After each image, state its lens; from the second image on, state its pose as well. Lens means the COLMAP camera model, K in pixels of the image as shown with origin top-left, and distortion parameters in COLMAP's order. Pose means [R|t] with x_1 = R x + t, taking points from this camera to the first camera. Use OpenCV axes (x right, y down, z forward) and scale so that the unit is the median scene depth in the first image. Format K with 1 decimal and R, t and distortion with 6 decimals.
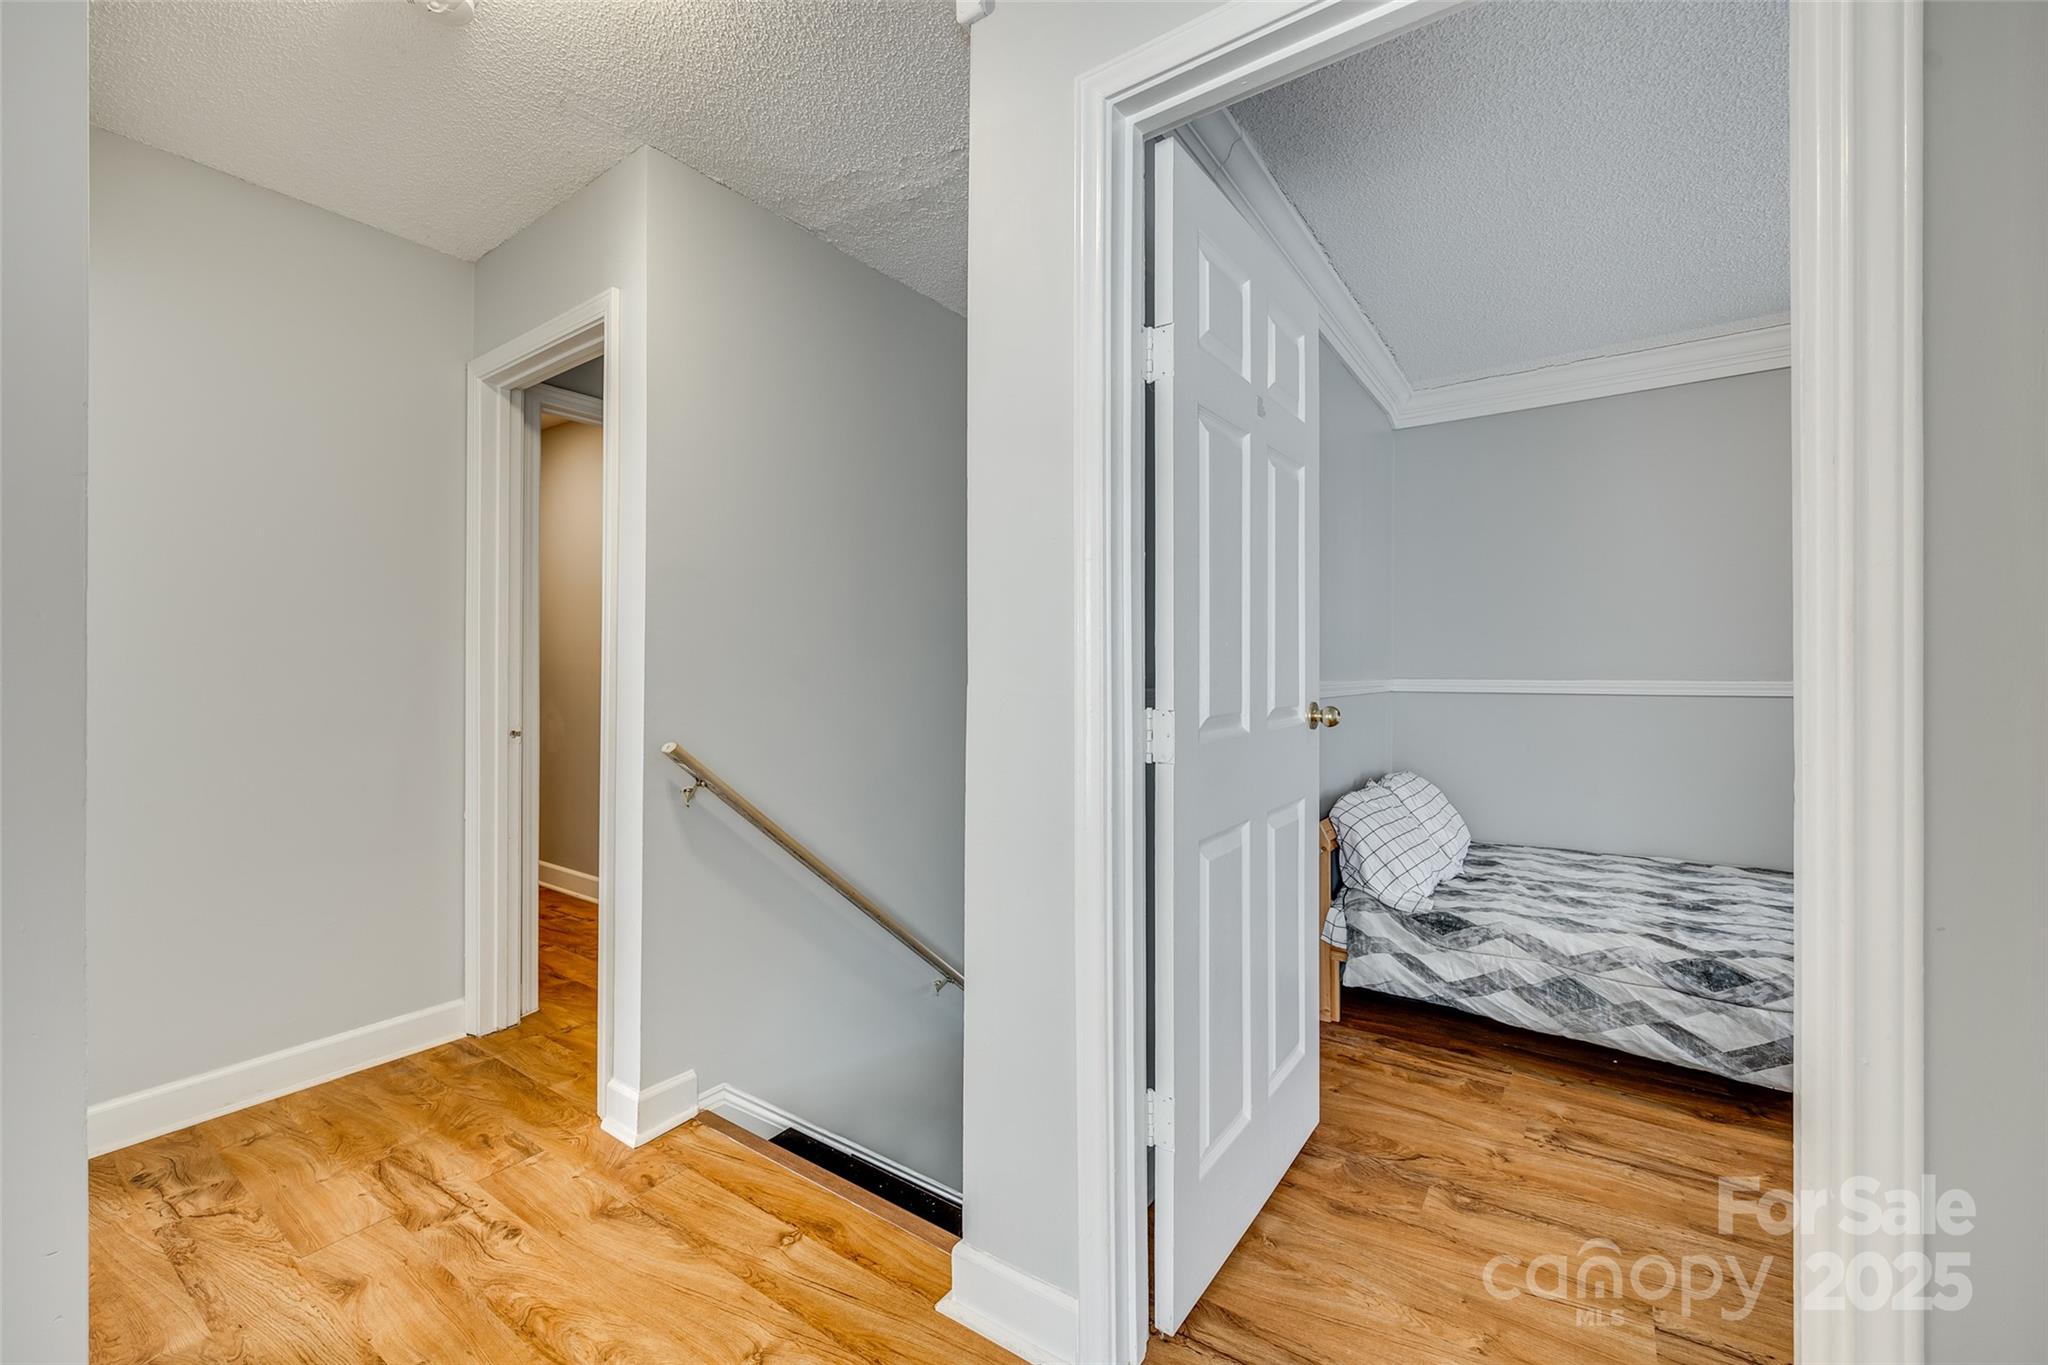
lens RADIAL K [[822.7, 0, 1030.1], [0, 822.7, 675.4], [0, 0, 1]] dist [-0.004450, -0.000339]
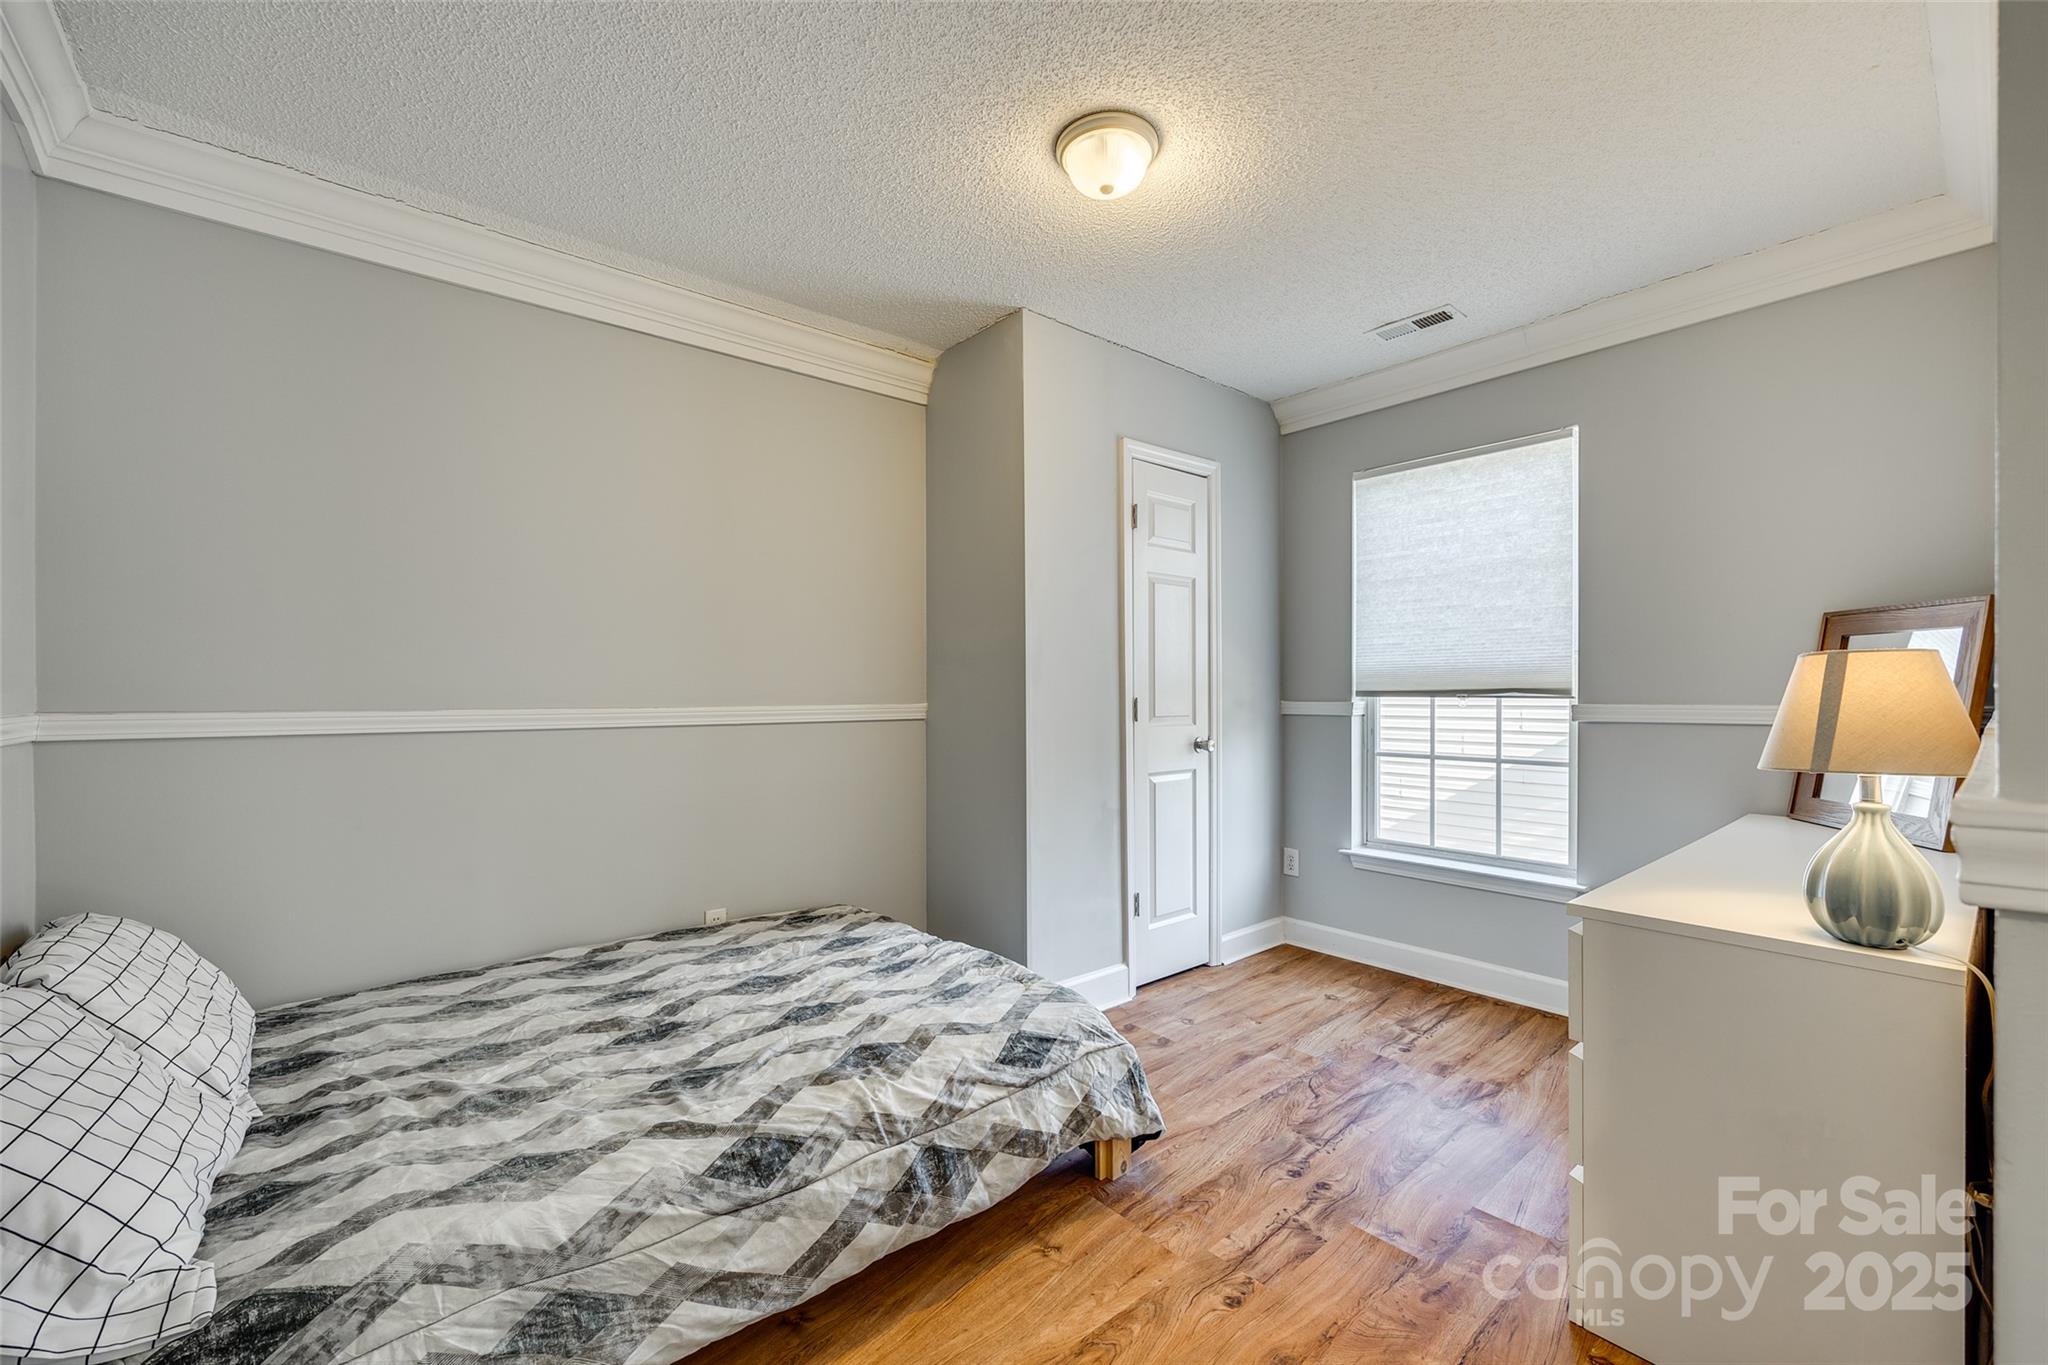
lens RADIAL K [[822.7, 0, 1015.8], [0, 822.7, 694.7], [0, 0, 1]] dist [-0.004450, -0.000339]
pose [[0.257301, -0.004049, 0.966323, 0.240206], [0.004515, 0.999985, 0.002988, -0.007601], [-0.966321, 0.003594, 0.257316, 0.601856]]
